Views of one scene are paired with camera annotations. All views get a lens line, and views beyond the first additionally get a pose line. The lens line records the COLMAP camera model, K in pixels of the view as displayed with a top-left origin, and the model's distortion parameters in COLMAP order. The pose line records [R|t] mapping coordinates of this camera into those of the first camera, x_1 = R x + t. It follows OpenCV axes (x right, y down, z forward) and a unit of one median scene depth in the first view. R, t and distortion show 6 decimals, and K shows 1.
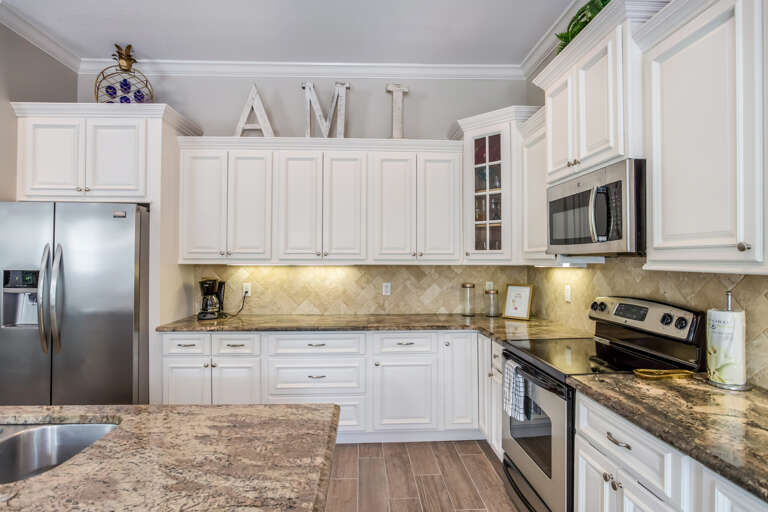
lens RADIAL K [[410.8, 0, 385.3], [0, 410.8, 256.6], [0, 0, 1]] dist [-0.028421, 0.005218]
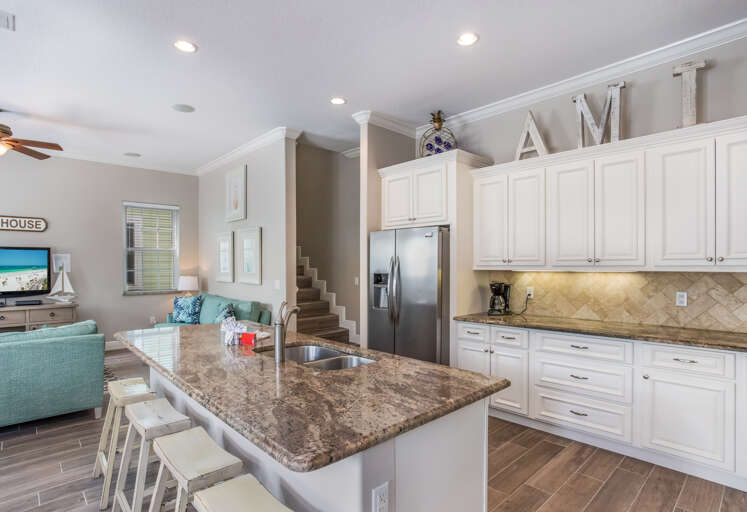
lens RADIAL K [[398.9, 0, 379.6], [0, 398.9, 266.5], [0, 0, 1]] dist [-0.026983, 0.005717]
pose [[0.657742, -0.003966, -0.753232, 0.246689], [0.008567, 0.999961, 0.002216, 0.002289], [0.753194, -0.007911, 0.657751, -0.045582]]
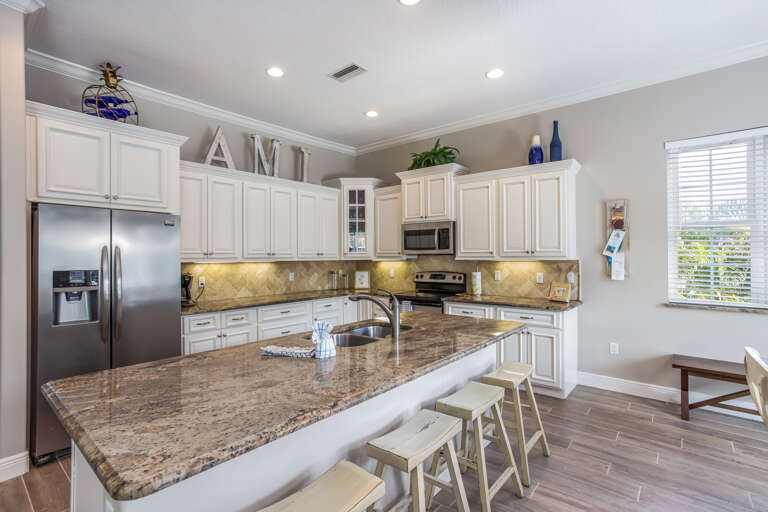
lens RADIAL K [[364.2, 0, 386.9], [0, 364.2, 253.5], [0, 0, 1]] dist [-0.014615, 0.009154]
pose [[0.680839, -0.001257, 0.732432, -0.874331], [0.002556, 0.999997, -0.000660, -0.006960], [-0.732429, 0.002321, 0.680840, -0.222092]]
